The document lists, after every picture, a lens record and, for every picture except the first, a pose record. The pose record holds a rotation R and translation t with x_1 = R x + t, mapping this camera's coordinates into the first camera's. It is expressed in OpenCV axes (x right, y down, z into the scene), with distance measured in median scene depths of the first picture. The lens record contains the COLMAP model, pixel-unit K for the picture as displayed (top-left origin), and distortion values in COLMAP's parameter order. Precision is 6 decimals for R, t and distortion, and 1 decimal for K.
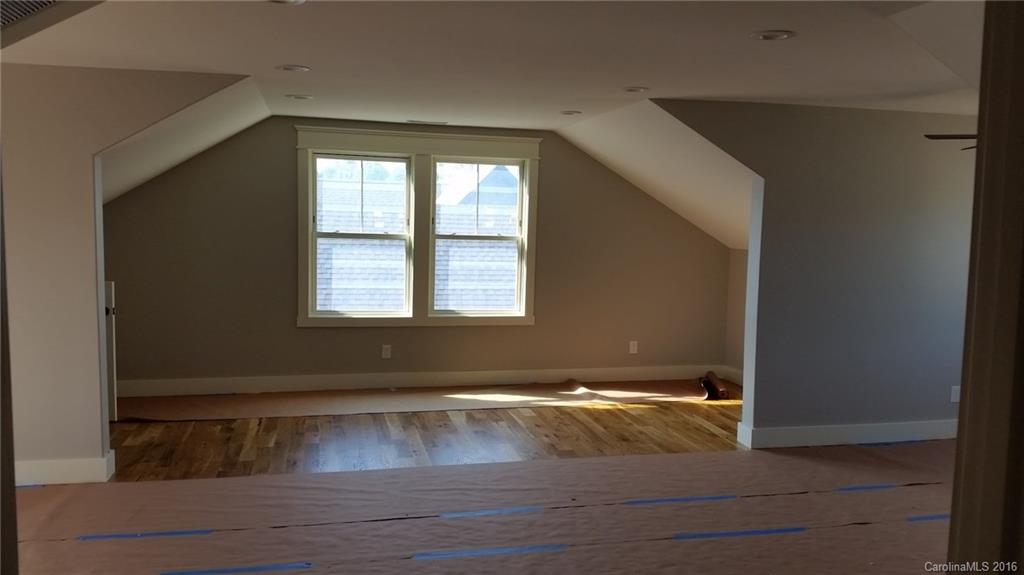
lens RADIAL K [[846.7, 0, 512.0], [0, 846.7, 287.5], [0, 0, 1]] dist [0.134731, -0.360250]
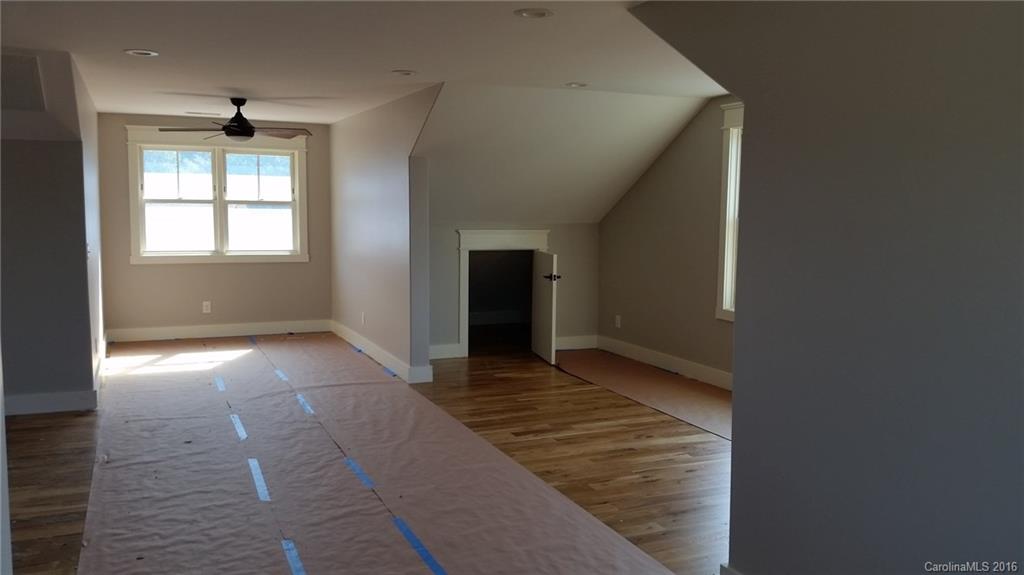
lens RADIAL K [[846.7, 0, 512.0], [0, 846.7, 287.5], [0, 0, 1]] dist [0.134731, -0.360250]
pose [[0.199714, 0.075999, -0.976903, 1.170396], [-0.090875, 0.994127, 0.058760, -0.045046], [0.975631, 0.077041, 0.205447, 1.108609]]
